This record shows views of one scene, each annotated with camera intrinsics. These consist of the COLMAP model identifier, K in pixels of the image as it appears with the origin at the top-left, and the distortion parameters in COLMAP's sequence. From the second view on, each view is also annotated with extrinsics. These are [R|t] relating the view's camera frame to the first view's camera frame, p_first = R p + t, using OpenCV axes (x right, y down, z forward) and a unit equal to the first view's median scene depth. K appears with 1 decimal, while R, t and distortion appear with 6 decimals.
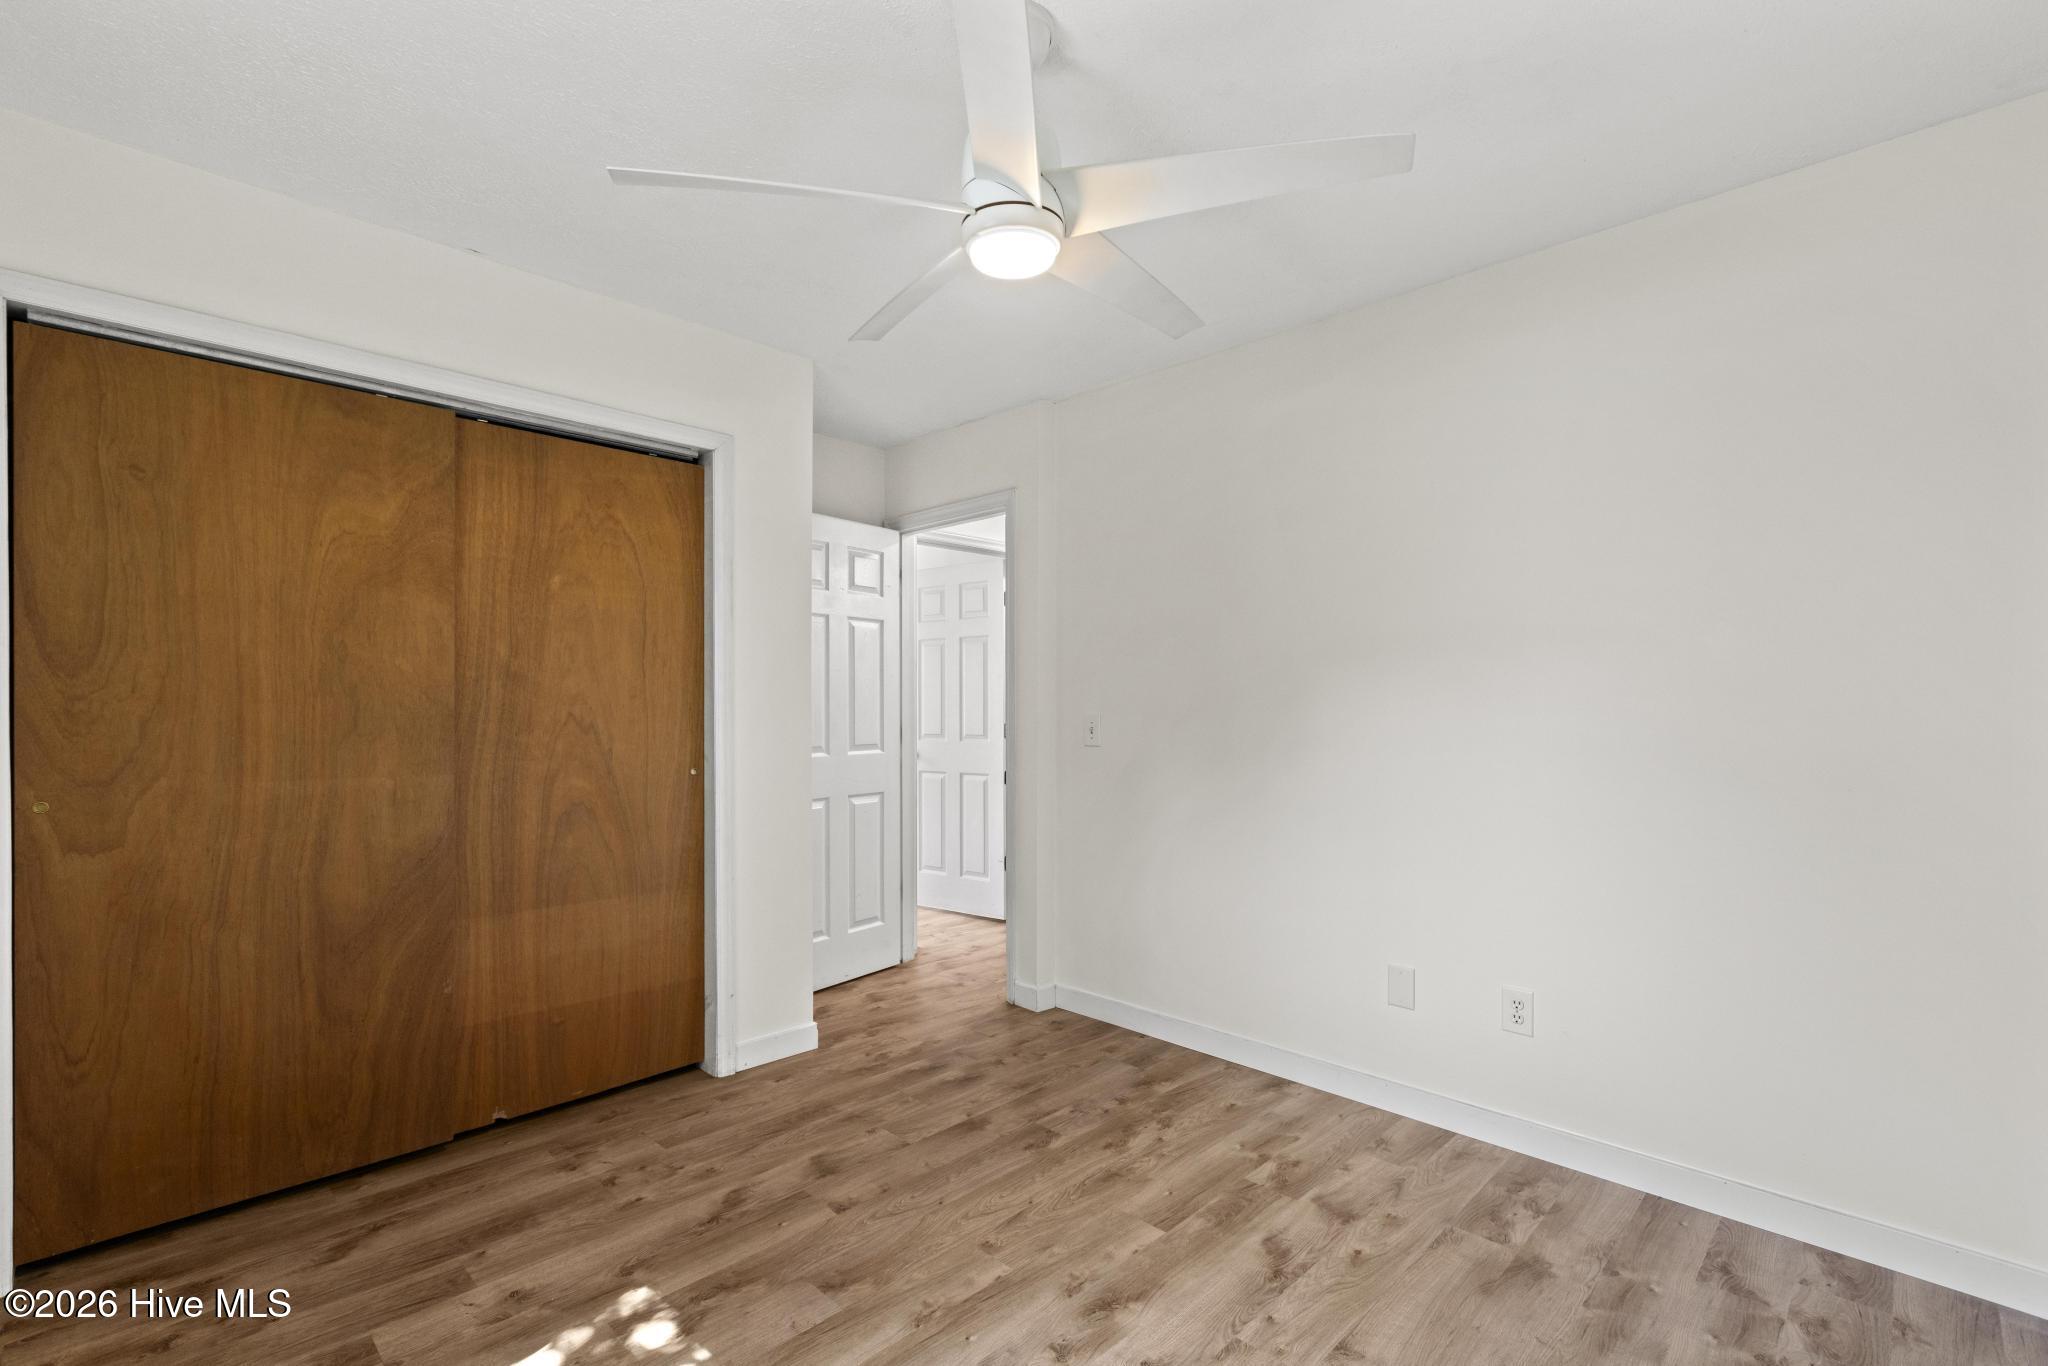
lens RADIAL K [[909.4, 0, 1026.7], [0, 909.4, 695.0], [0, 0, 1]] dist [0.002416, -0.000648]
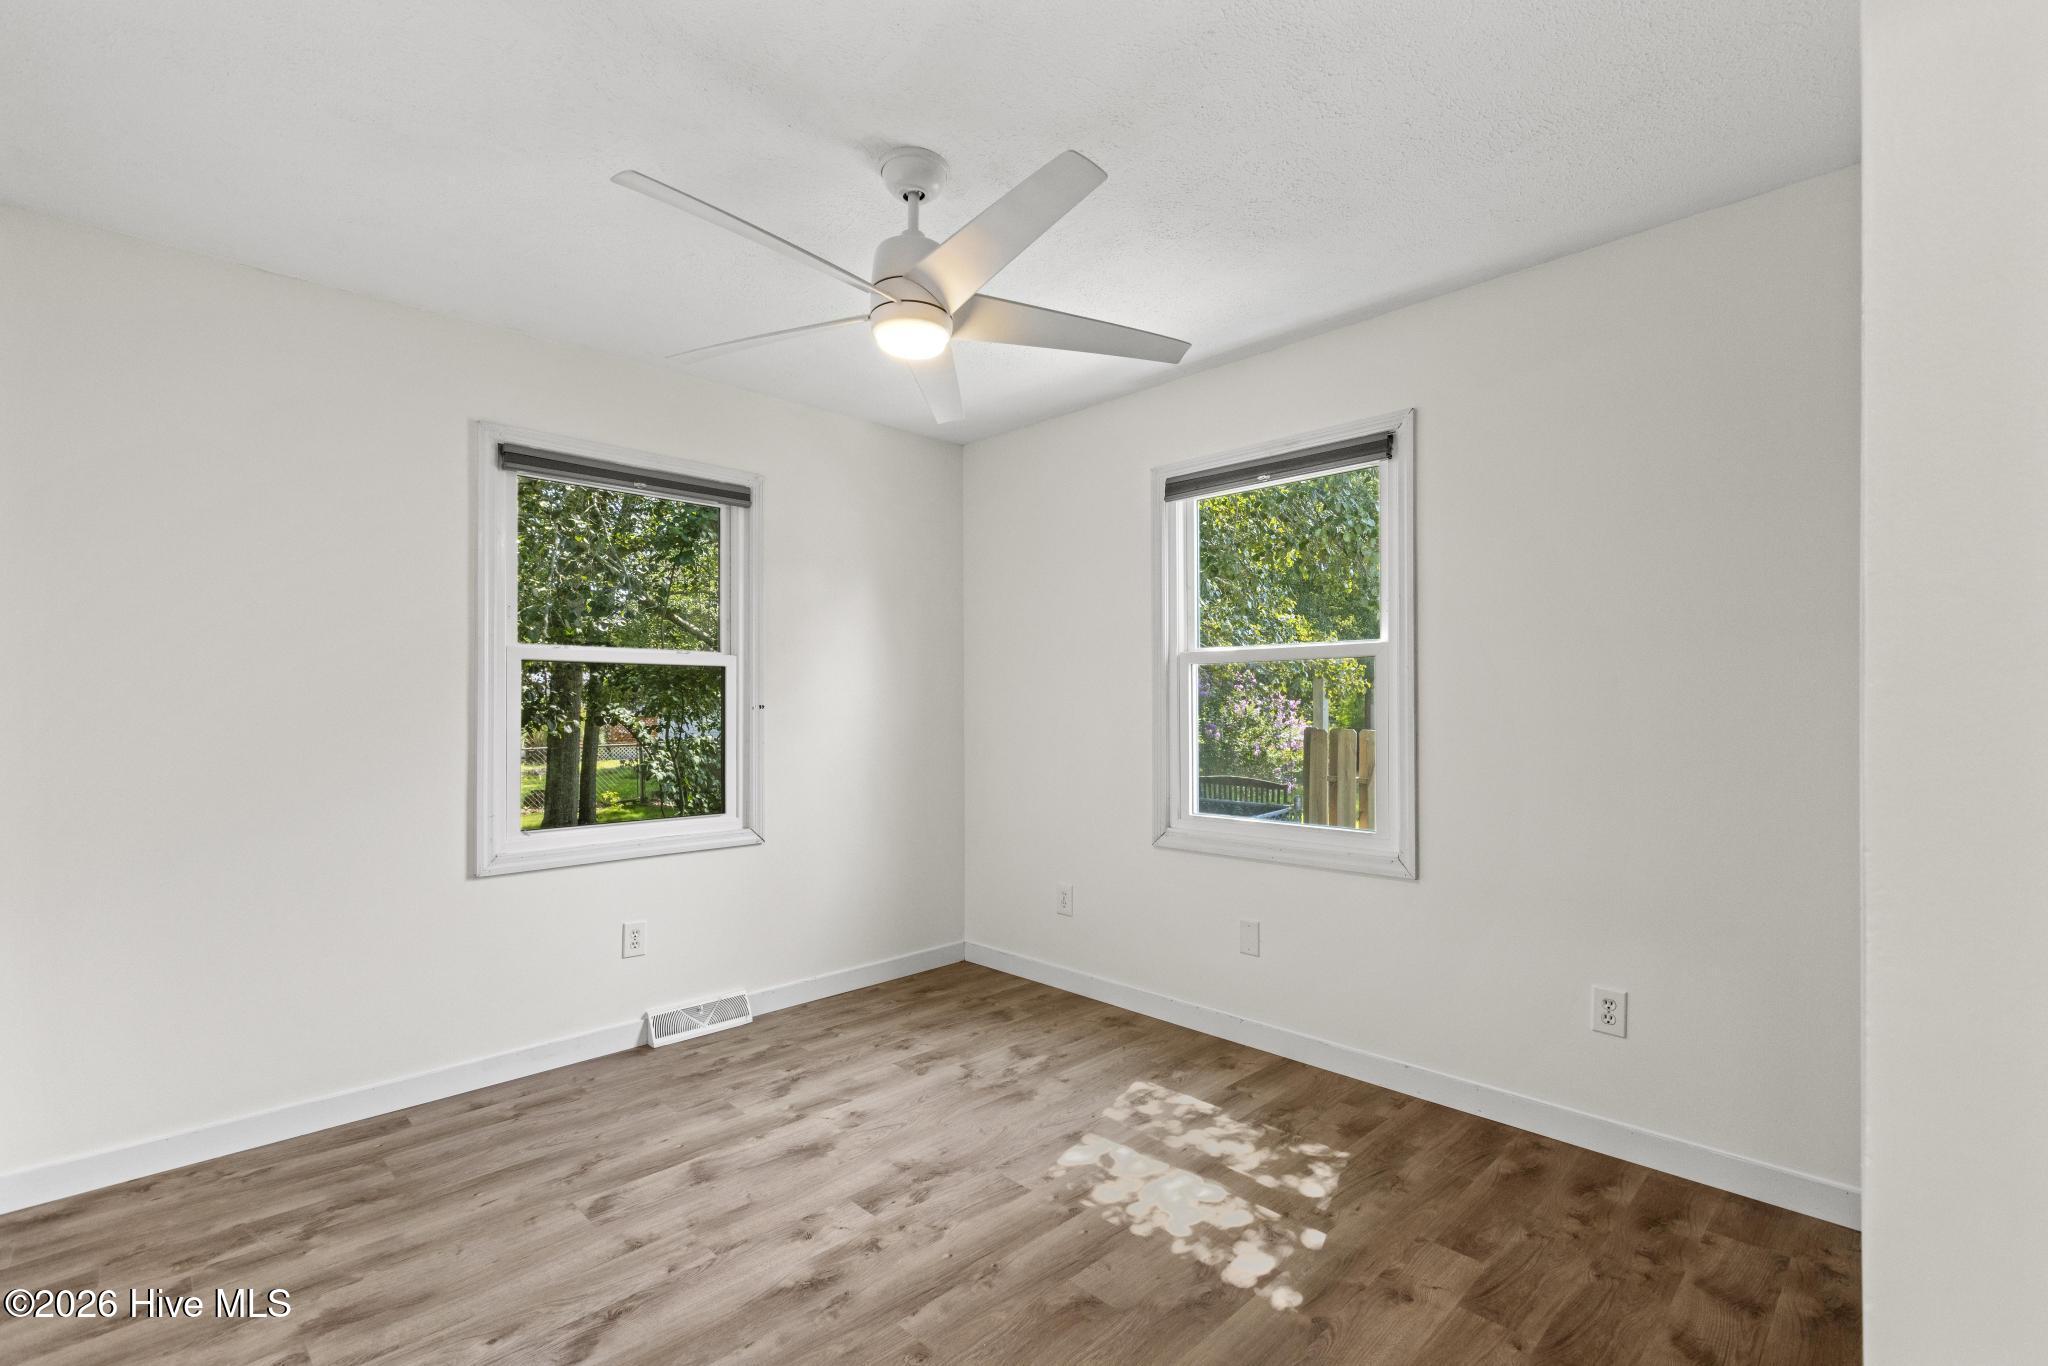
lens RADIAL K [[909.4, 0, 1026.7], [0, 909.4, 695.0], [0, 0, 1]] dist [0.002416, -0.000648]
pose [[-0.999875, 0.004765, 0.015075, -0.167535], [0.004486, 0.999819, -0.018480, 0.021720], [-0.015160, -0.018410, -0.999716, 1.991504]]
